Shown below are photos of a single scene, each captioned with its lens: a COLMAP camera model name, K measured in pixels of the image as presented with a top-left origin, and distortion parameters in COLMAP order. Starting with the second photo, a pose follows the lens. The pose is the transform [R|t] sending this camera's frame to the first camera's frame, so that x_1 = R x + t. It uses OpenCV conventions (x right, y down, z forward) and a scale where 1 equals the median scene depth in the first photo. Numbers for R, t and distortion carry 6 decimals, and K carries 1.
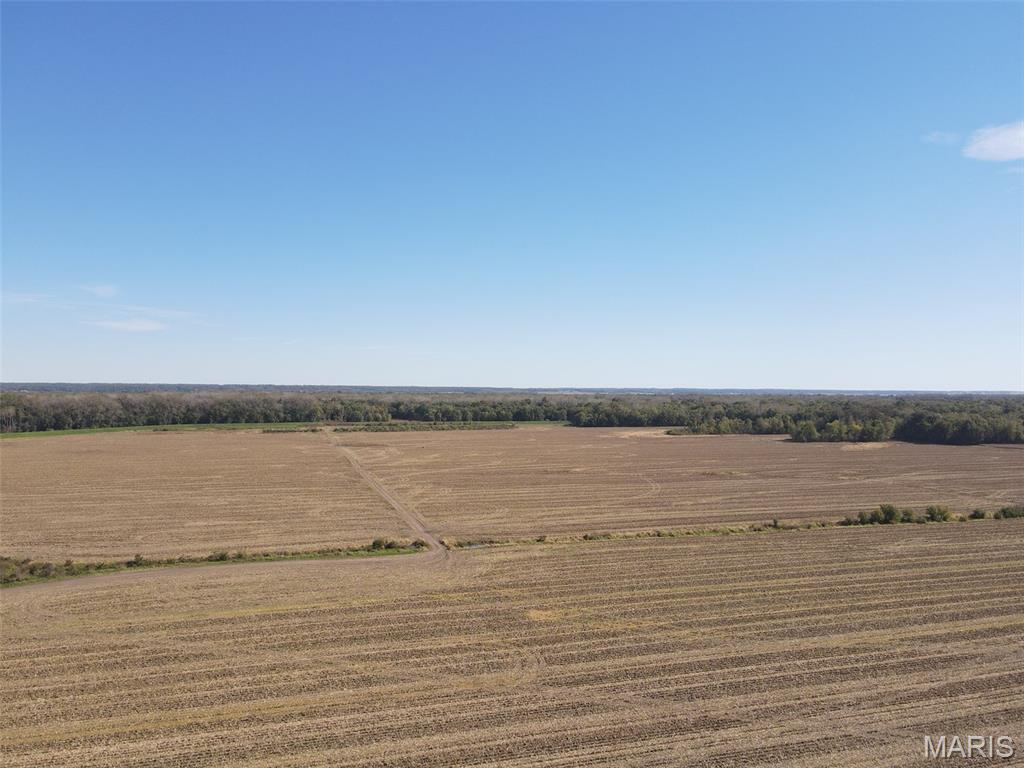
lens RADIAL K [[748.1, 0, 511.3], [0, 748.1, 369.7], [0, 0, 1]] dist [-0.008096, 0.056846]
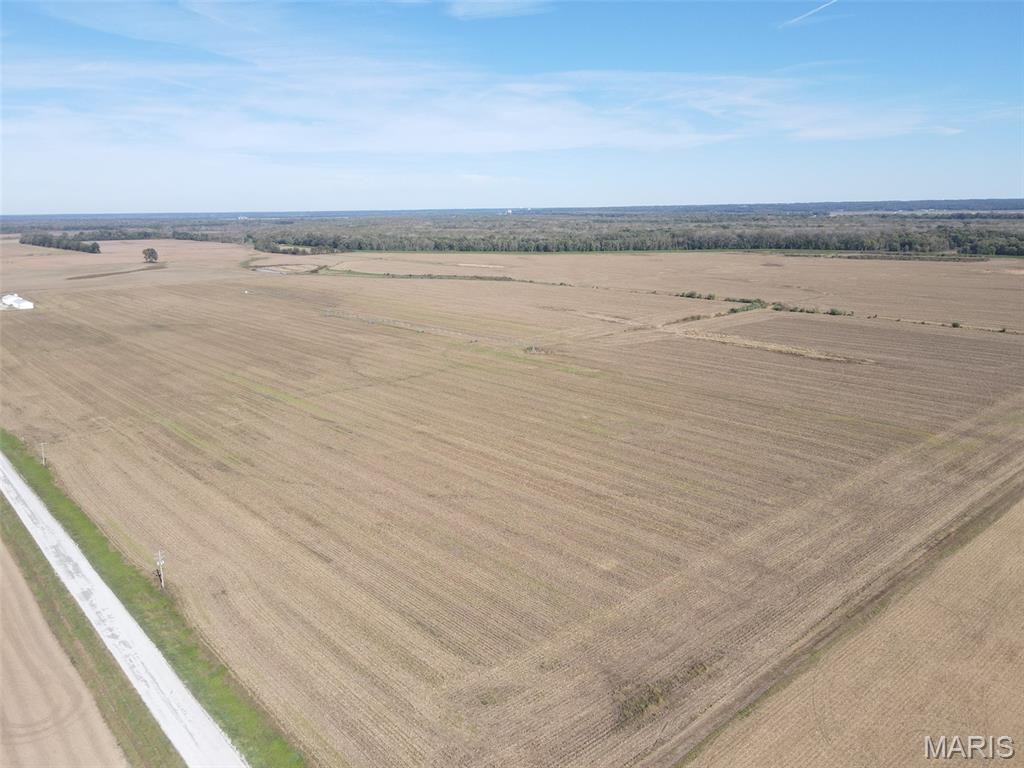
lens RADIAL K [[754.9, 0, 509.4], [0, 754.9, 383.4], [0, 0, 1]] dist [-0.008664, 0.049254]
pose [[0.416223, 0.195884, -0.887912, 0.836541], [0.038684, 0.971820, 0.232529, -0.047176], [0.908439, -0.131132, 0.396916, -0.220993]]
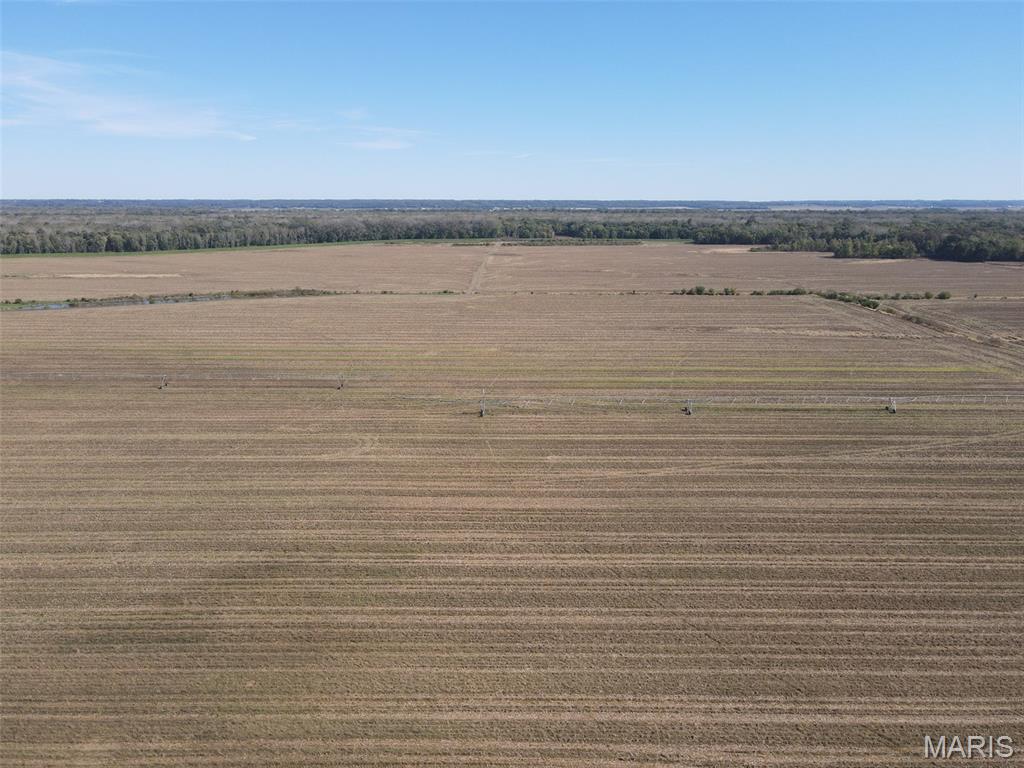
lens RADIAL K [[754.9, 0, 509.4], [0, 754.9, 383.4], [0, 0, 1]] dist [-0.008664, 0.049254]
pose [[0.951856, 0.066327, -0.299284, 0.198139], [0.013313, 0.966446, 0.256524, -0.027525], [0.306256, -0.248158, 0.919035, -0.325777]]
